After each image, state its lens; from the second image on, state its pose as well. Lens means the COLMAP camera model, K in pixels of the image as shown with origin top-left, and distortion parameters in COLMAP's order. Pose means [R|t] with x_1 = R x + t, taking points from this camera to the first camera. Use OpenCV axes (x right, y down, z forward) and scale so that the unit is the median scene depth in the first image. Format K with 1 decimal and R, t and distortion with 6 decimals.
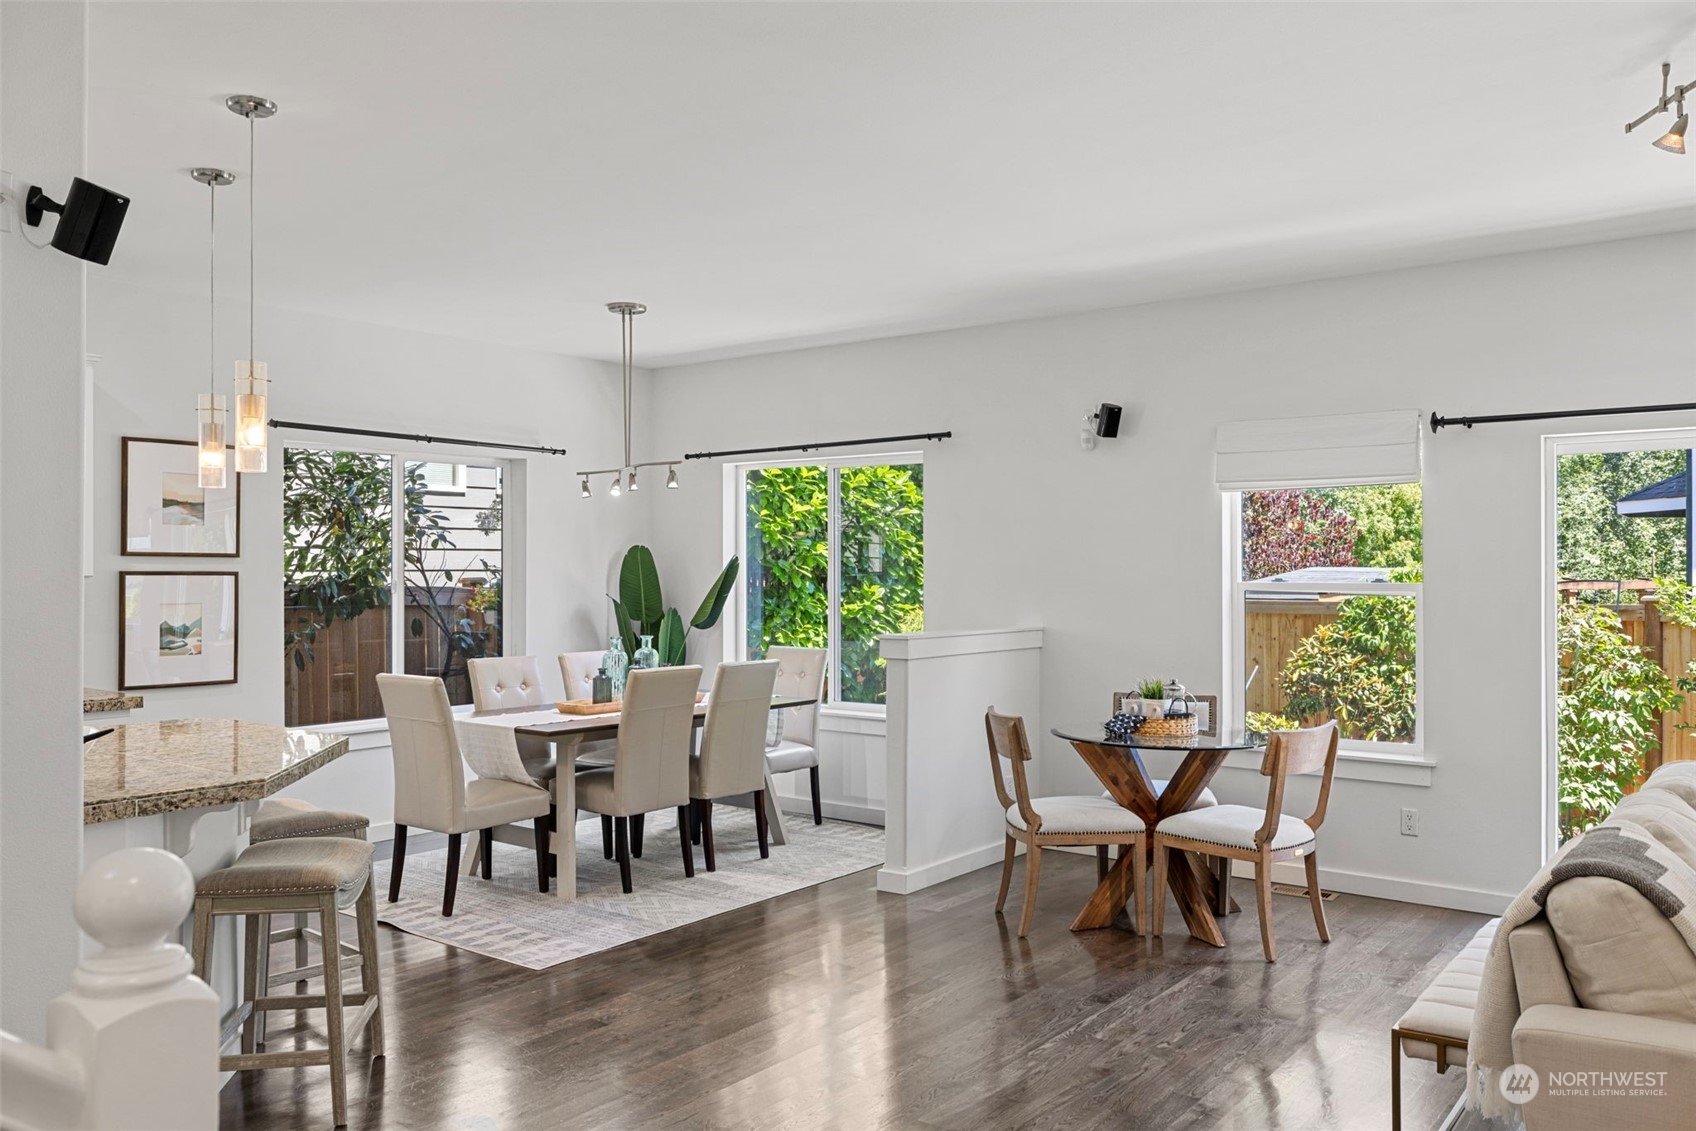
lens RADIAL K [[1313.4, 0, 842.6], [0, 1313.4, 563.5], [0, 0, 1]] dist [0.005699, -0.002153]
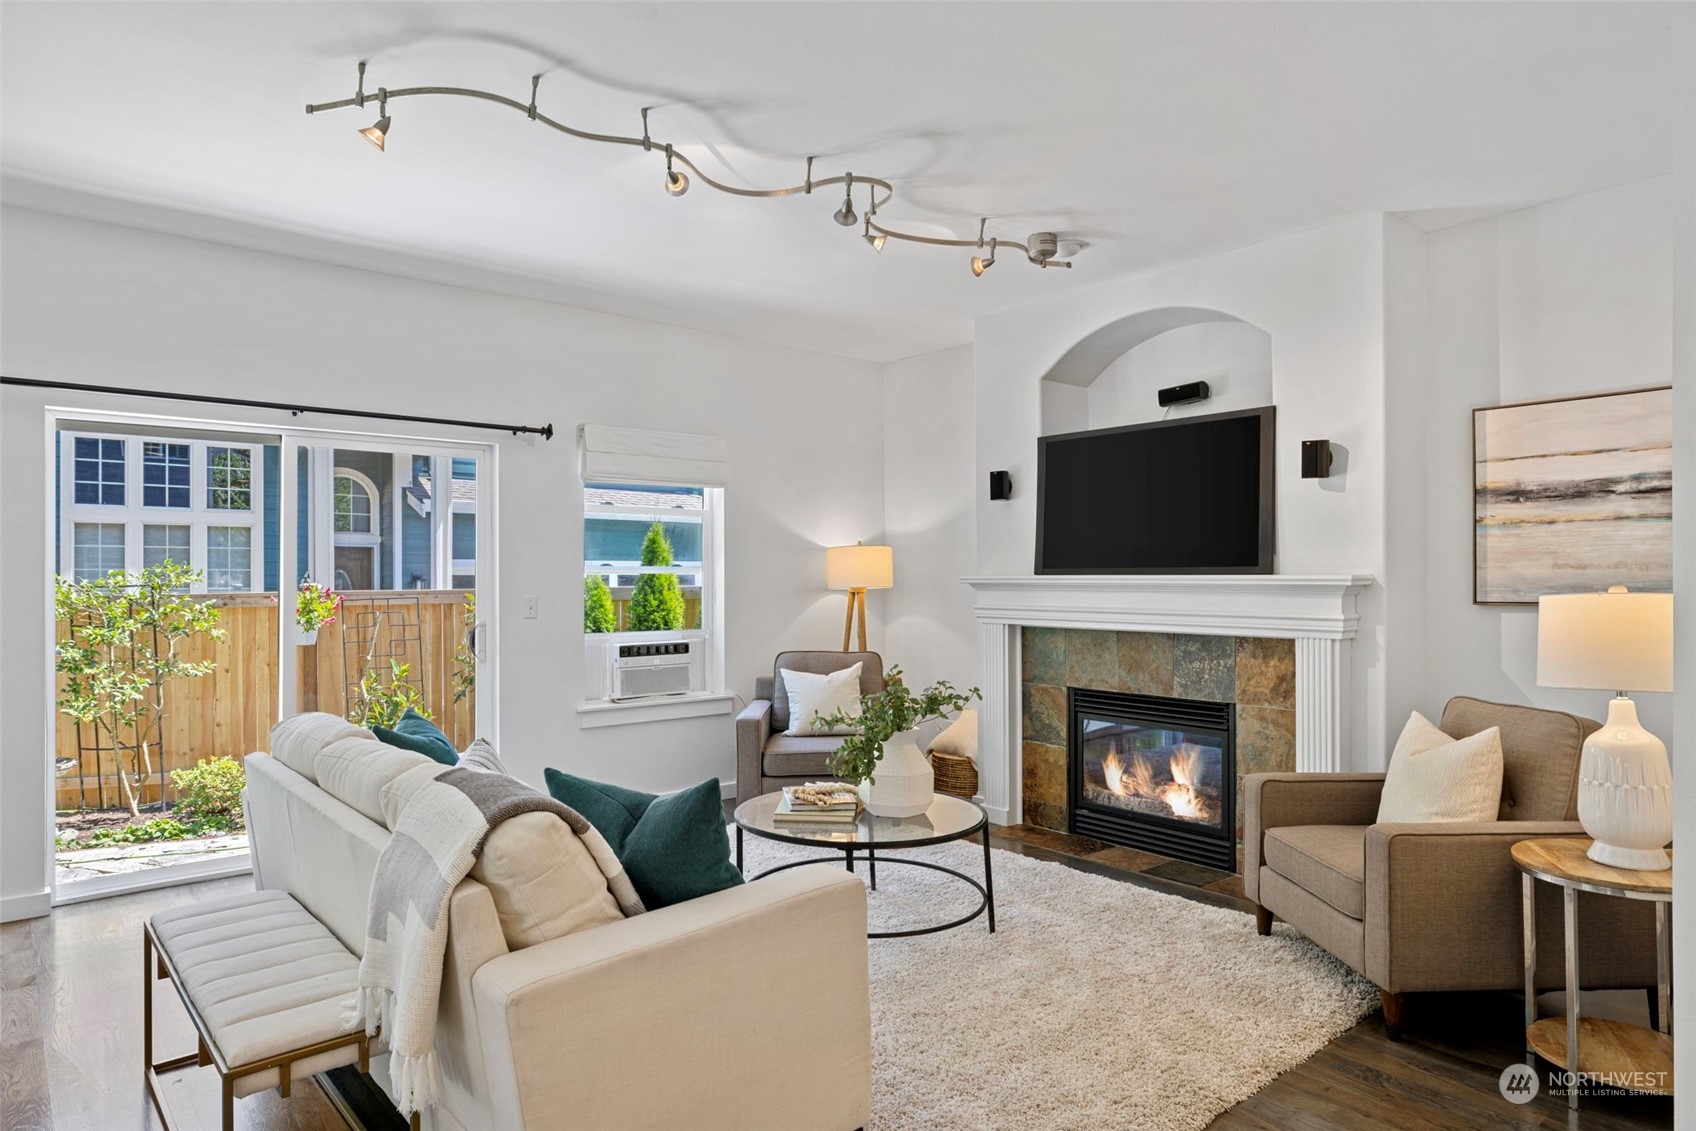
lens RADIAL K [[1001.4, 0, 846.7], [0, 1001.4, 567.0], [0, 0, 1]] dist [-0.019537, 0.001102]
pose [[0.203058, 0.011557, 0.979098, -0.046236], [-0.002612, 0.999933, -0.011261, 0.022436], [-0.979163, -0.000271, 0.203075, 0.230175]]
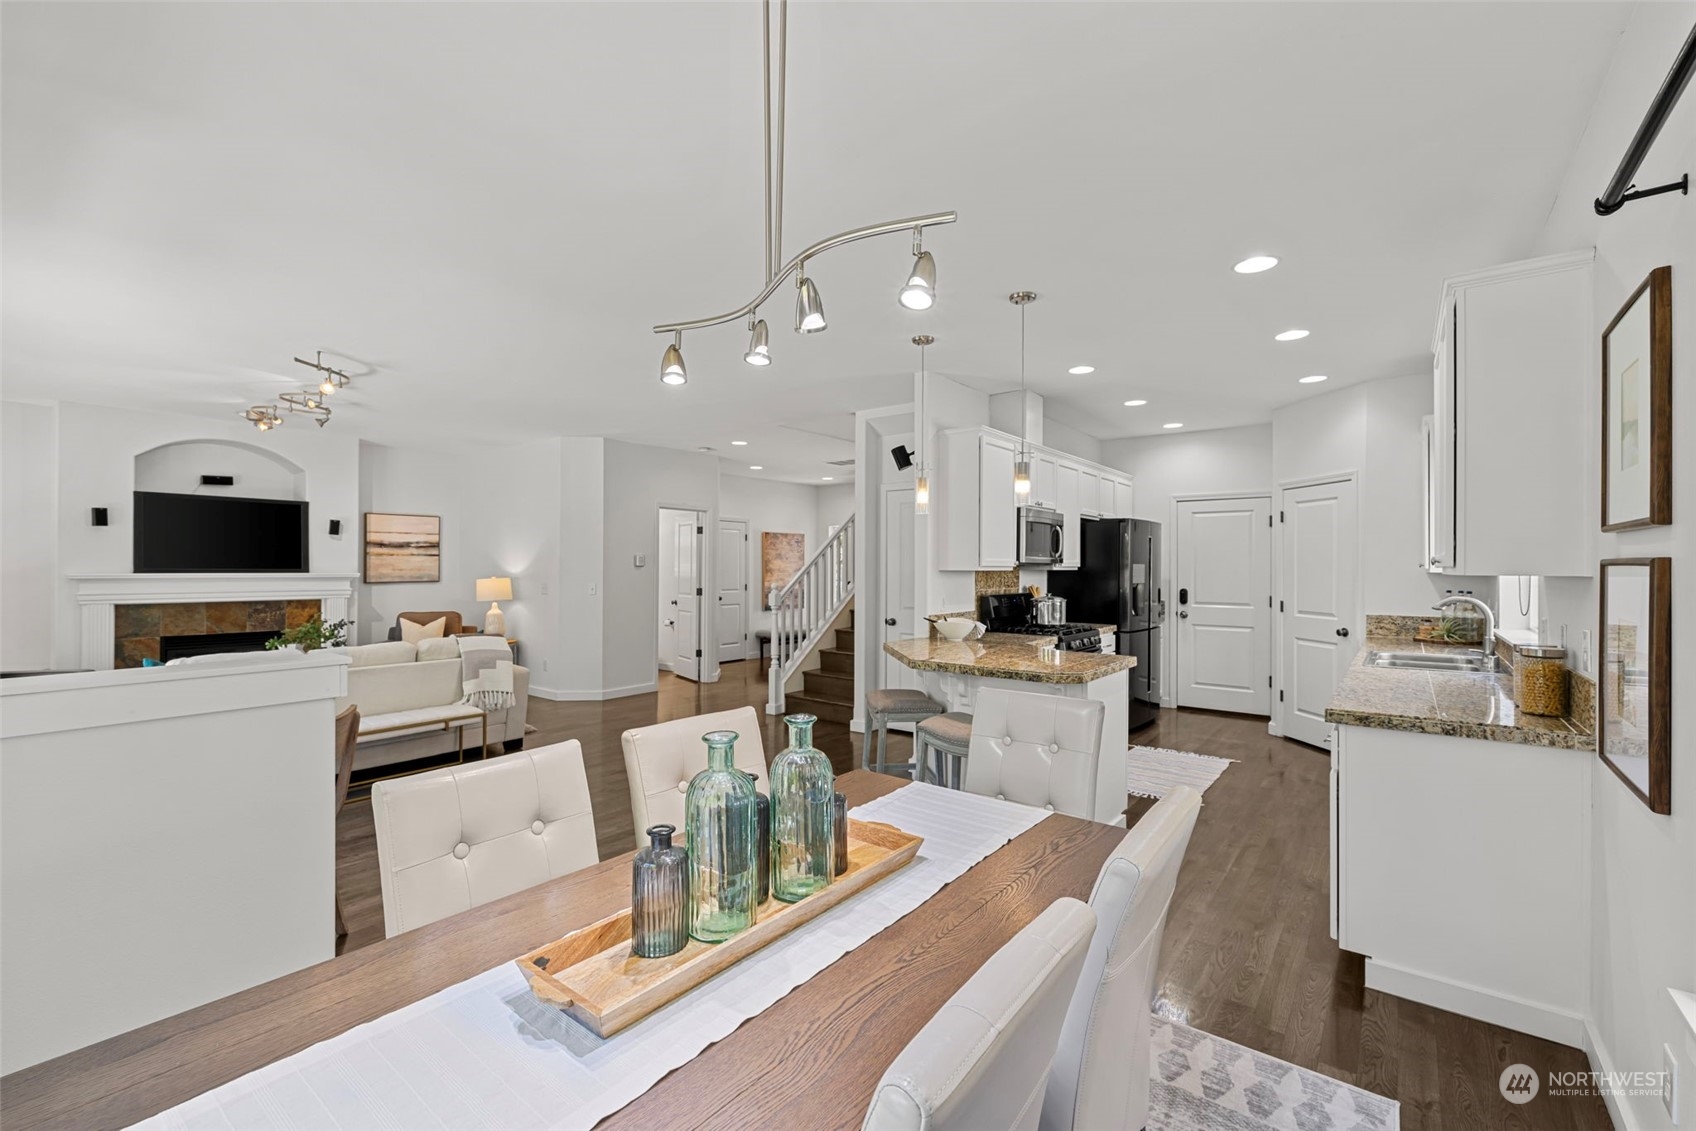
lens RADIAL K [[709.4, 0, 835.5], [0, 709.4, 568.4], [0, 0, 1]] dist [0.000907, 0.000126]
pose [[-0.999951, -0.003150, 0.009352, -0.183275], [-0.003161, 0.999994, -0.001123, 0.010634], [-0.009348, -0.001152, -0.999956, 1.198173]]
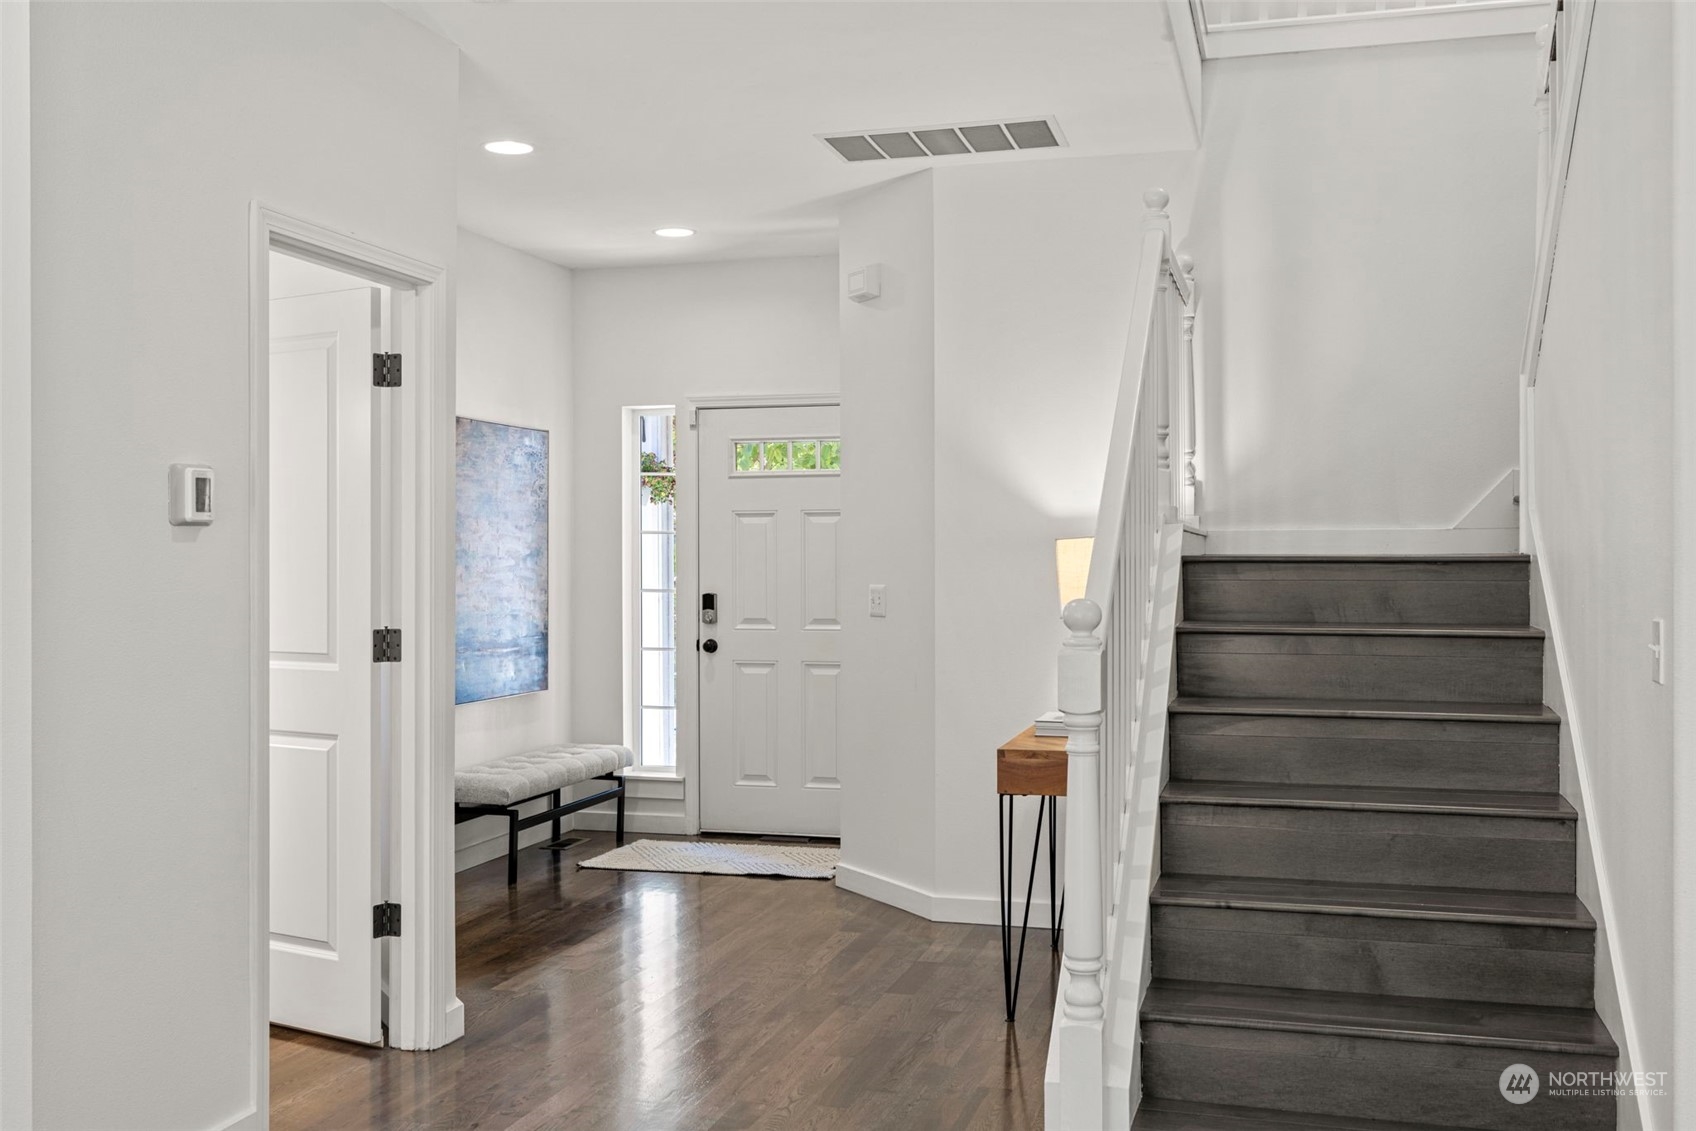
lens RADIAL K [[1637.3, 0, 846.8], [0, 1637.3, 562.8], [0, 0, 1]] dist [0.011968, 0.000000]
pose [[-0.925649, 0.003916, -0.378362, 0.167760], [0.005081, 0.999985, -0.002080, 0.022030], [0.378348, -0.003848, -0.925655, 0.574336]]
